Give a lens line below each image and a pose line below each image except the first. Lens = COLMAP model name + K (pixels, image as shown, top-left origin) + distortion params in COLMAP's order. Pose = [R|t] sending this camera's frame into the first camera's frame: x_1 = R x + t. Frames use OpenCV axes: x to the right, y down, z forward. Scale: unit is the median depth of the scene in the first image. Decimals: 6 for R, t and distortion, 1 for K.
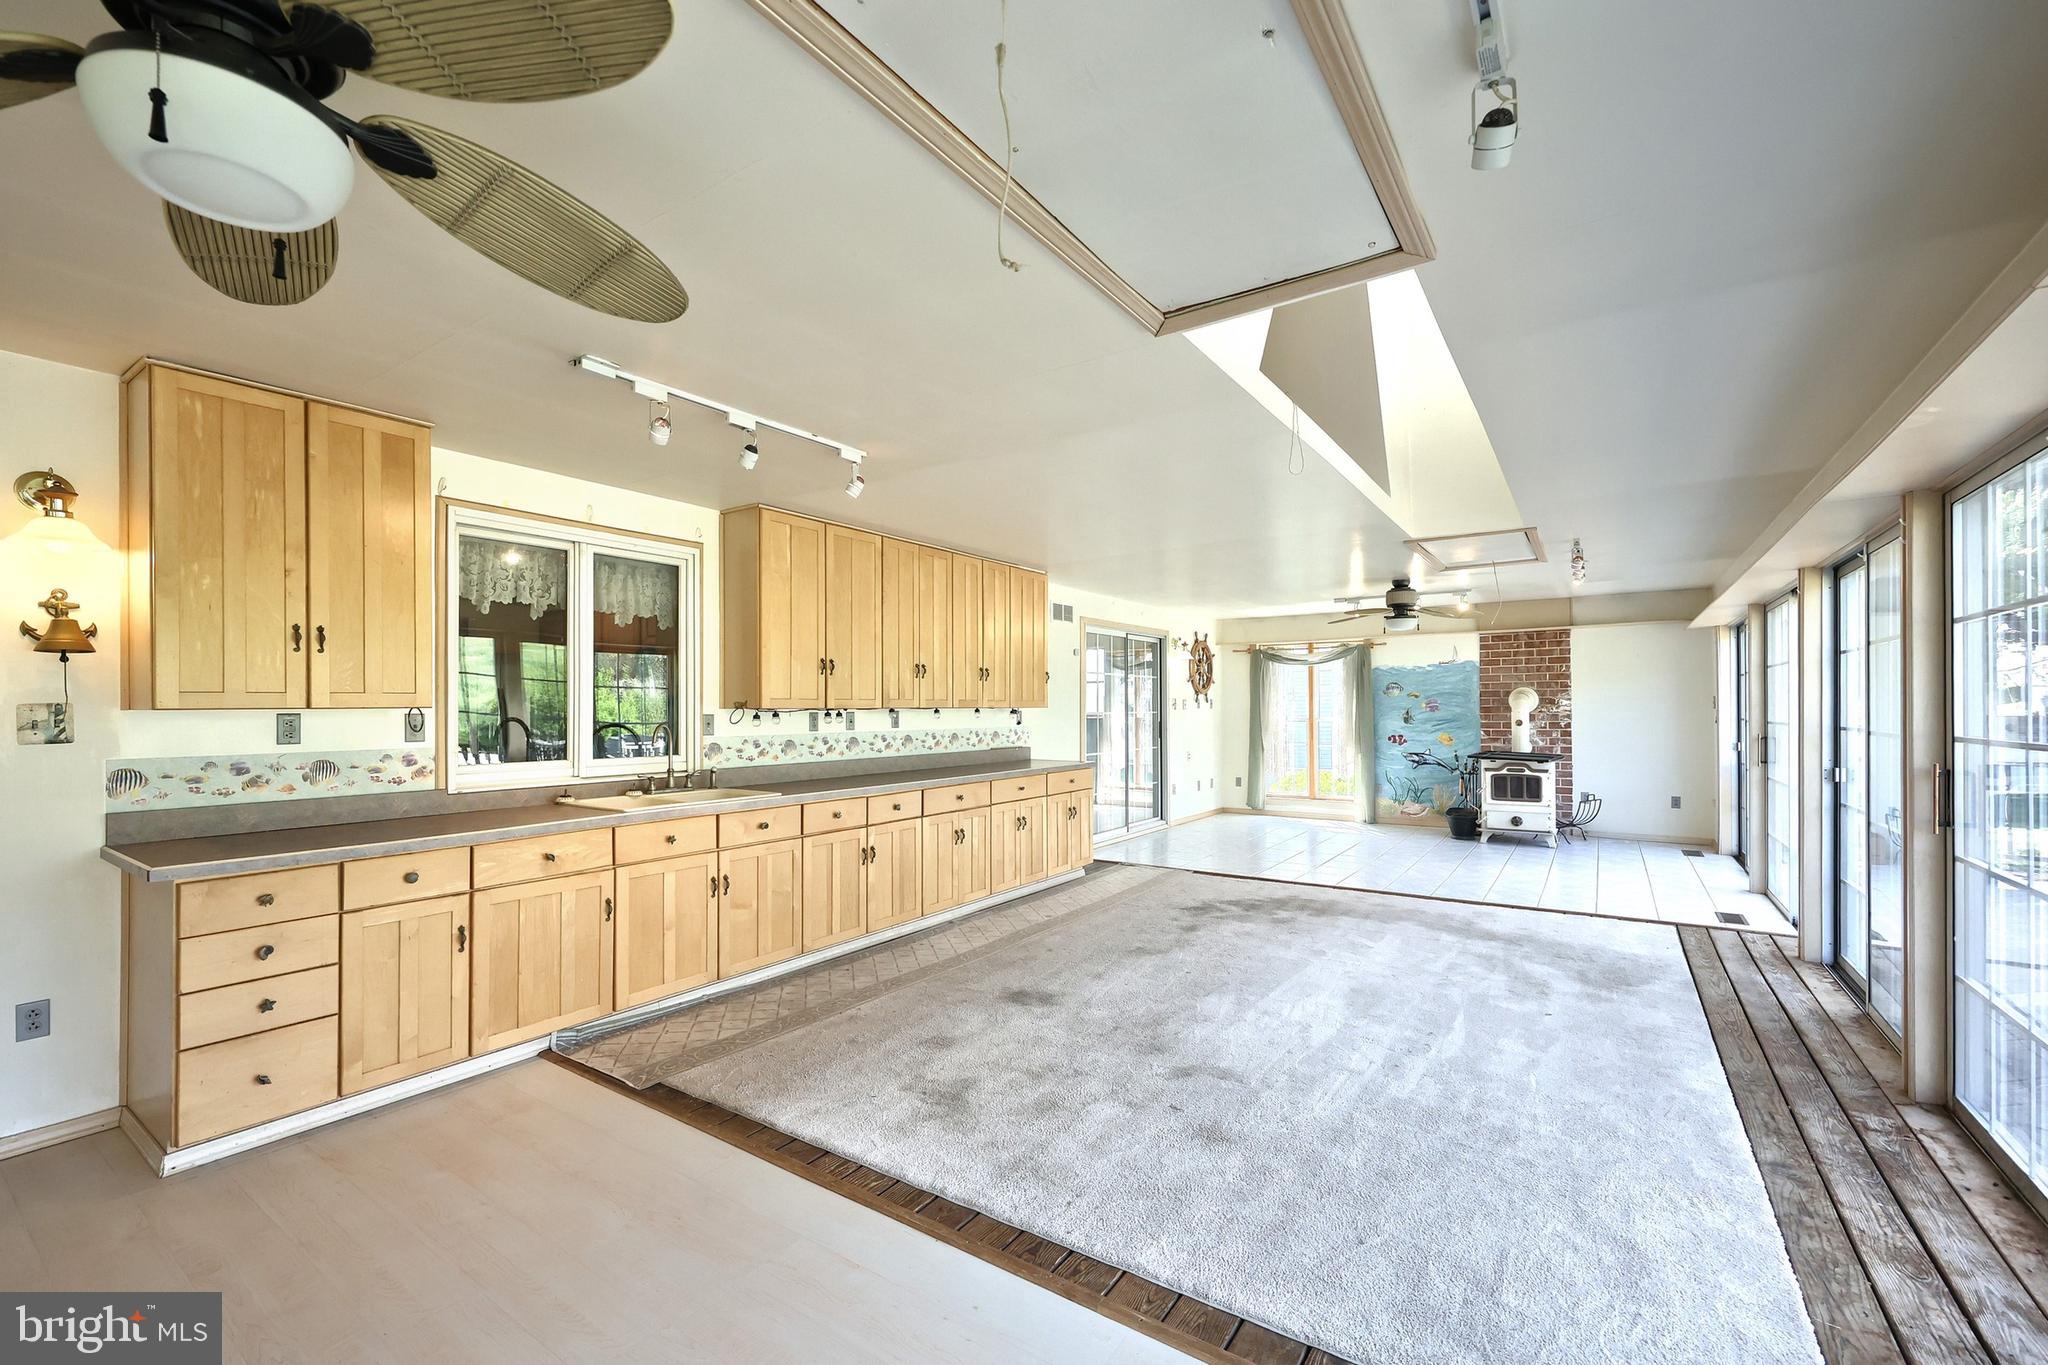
lens RADIAL K [[863.1, 0, 1013.7], [0, 863.1, 685.3], [0, 0, 1]] dist [0.005762, 0.000364]
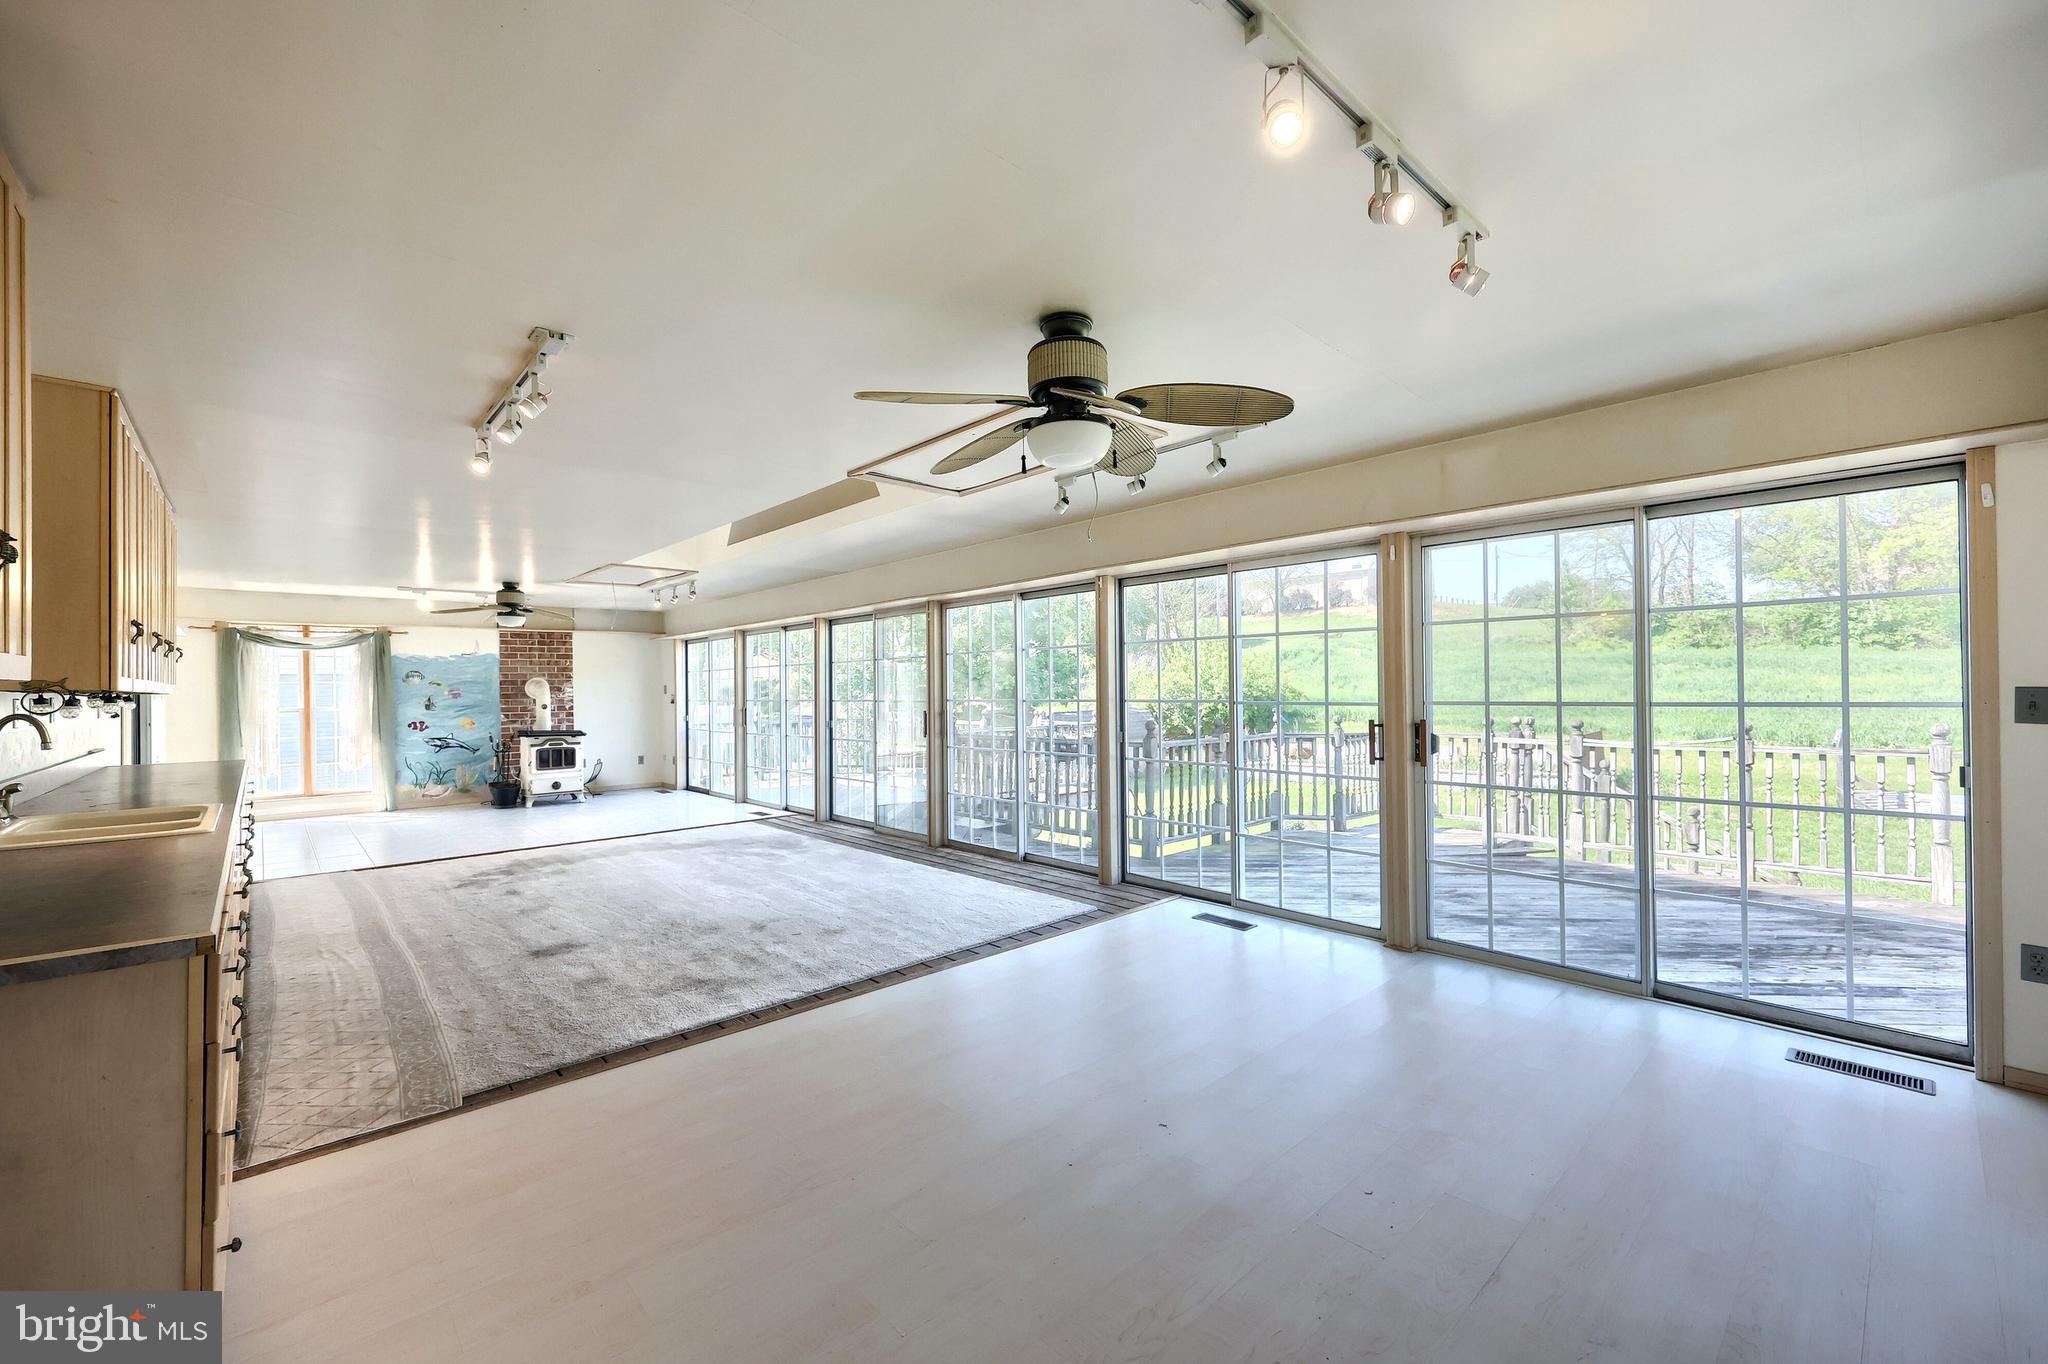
lens RADIAL K [[863.1, 0, 1013.7], [0, 863.1, 684.8], [0, 0, 1]] dist [0.005762, 0.000364]
pose [[0.204785, 0.006496, 0.978785, -0.471336], [-0.014252, 0.999892, -0.003655, 0.007567], [-0.978703, -0.013201, 0.204855, 0.097972]]
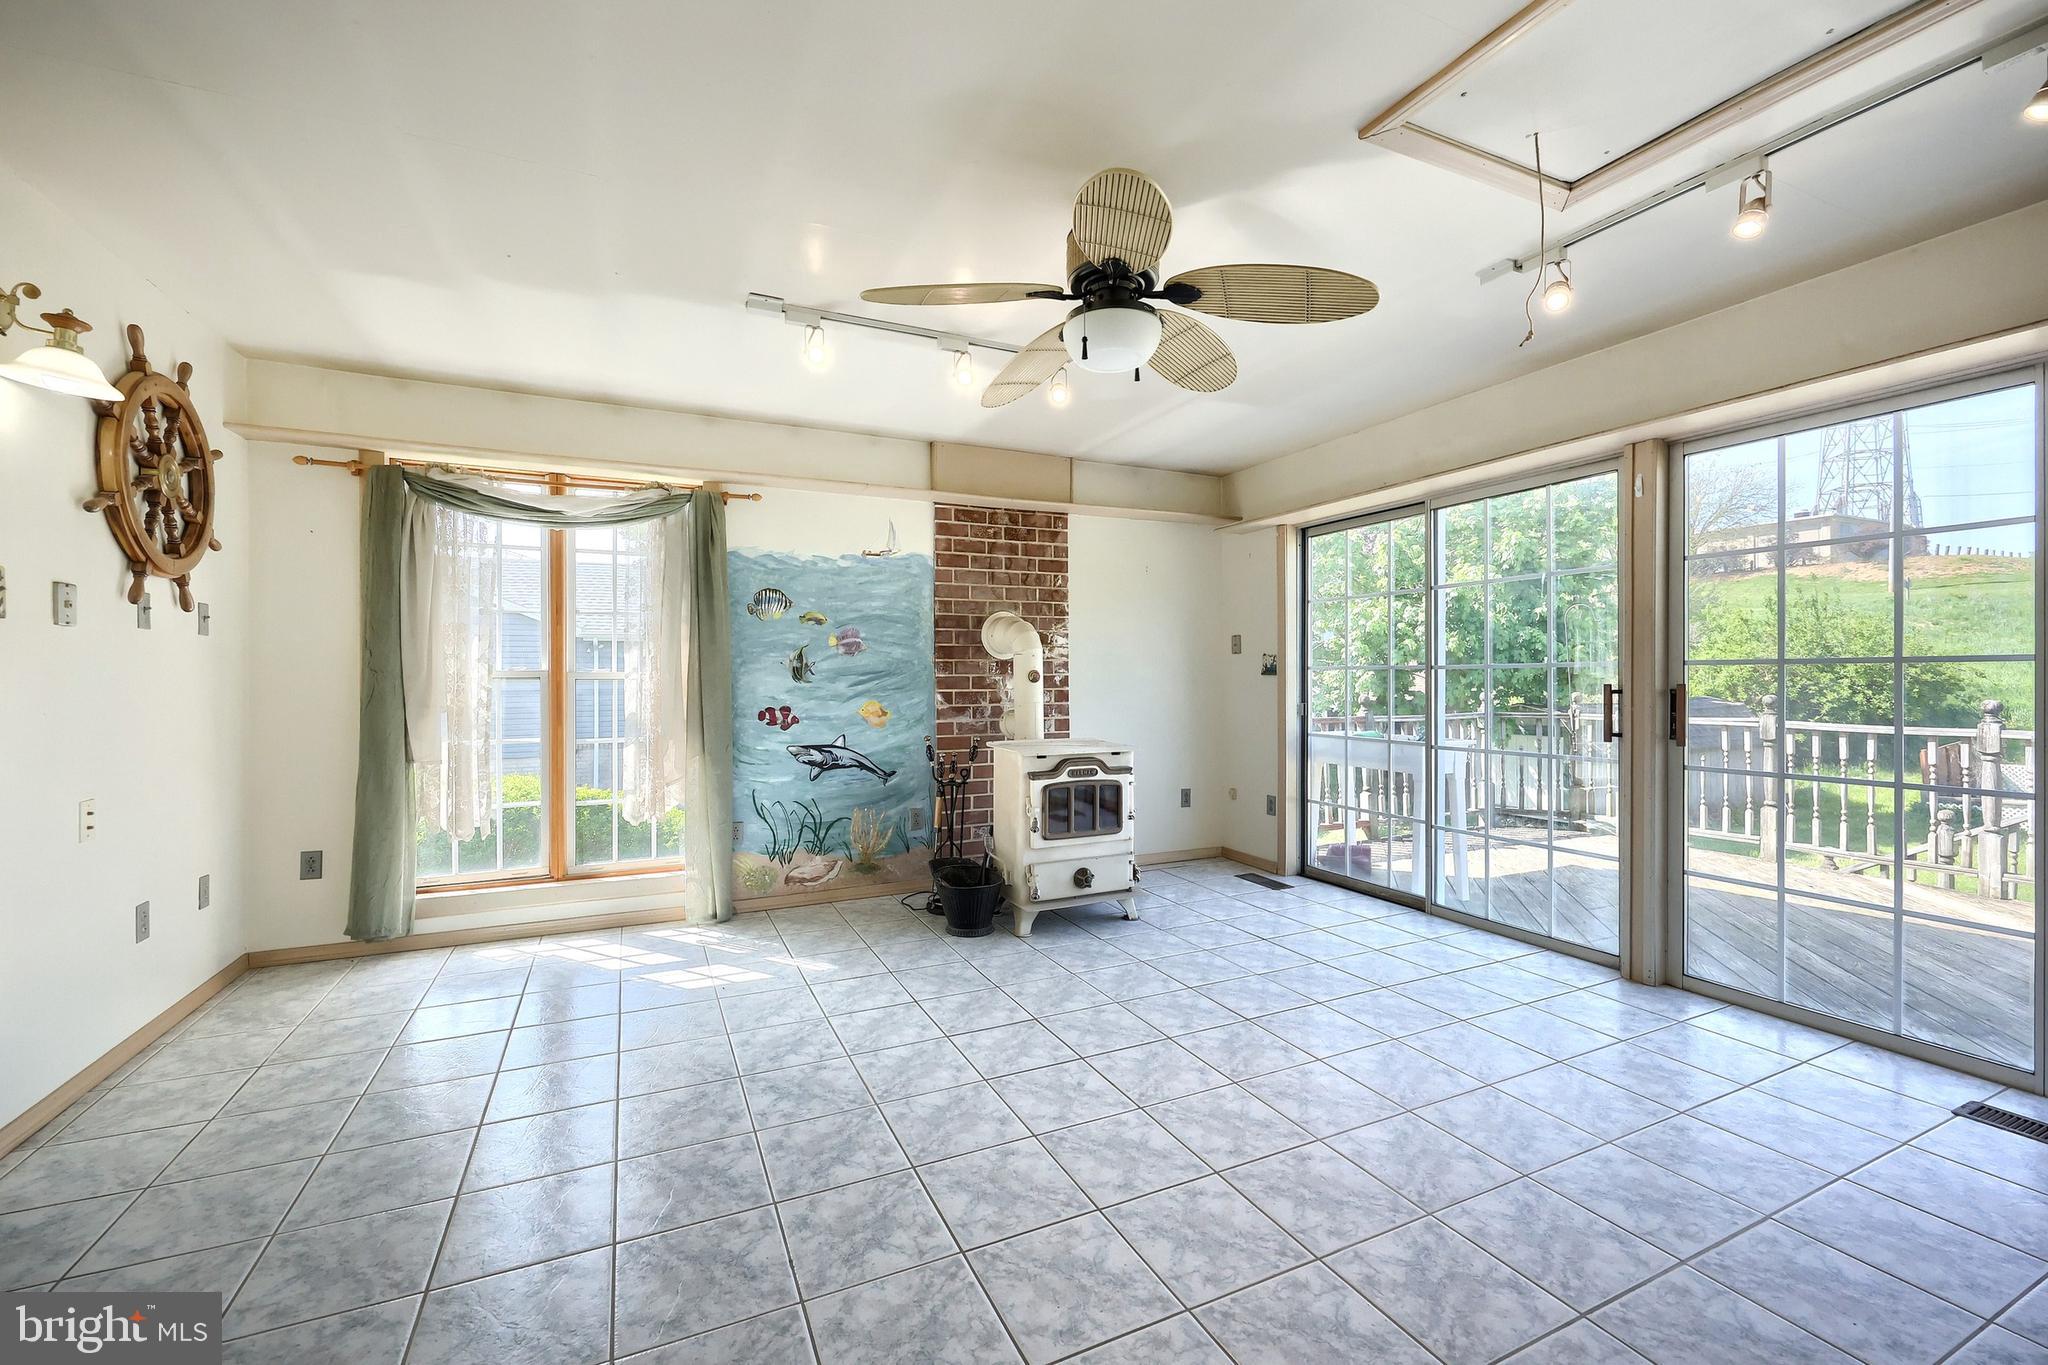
lens RADIAL K [[787.2, 0, 965.1], [0, 787.2, 680.6], [0, 0, 1]] dist [0.003590, 0.000169]
pose [[0.506960, 0.000497, 0.861969, 0.158611], [-0.023431, 0.999638, 0.013205, 0.040140], [-0.861651, -0.026892, 0.506789, 0.787217]]
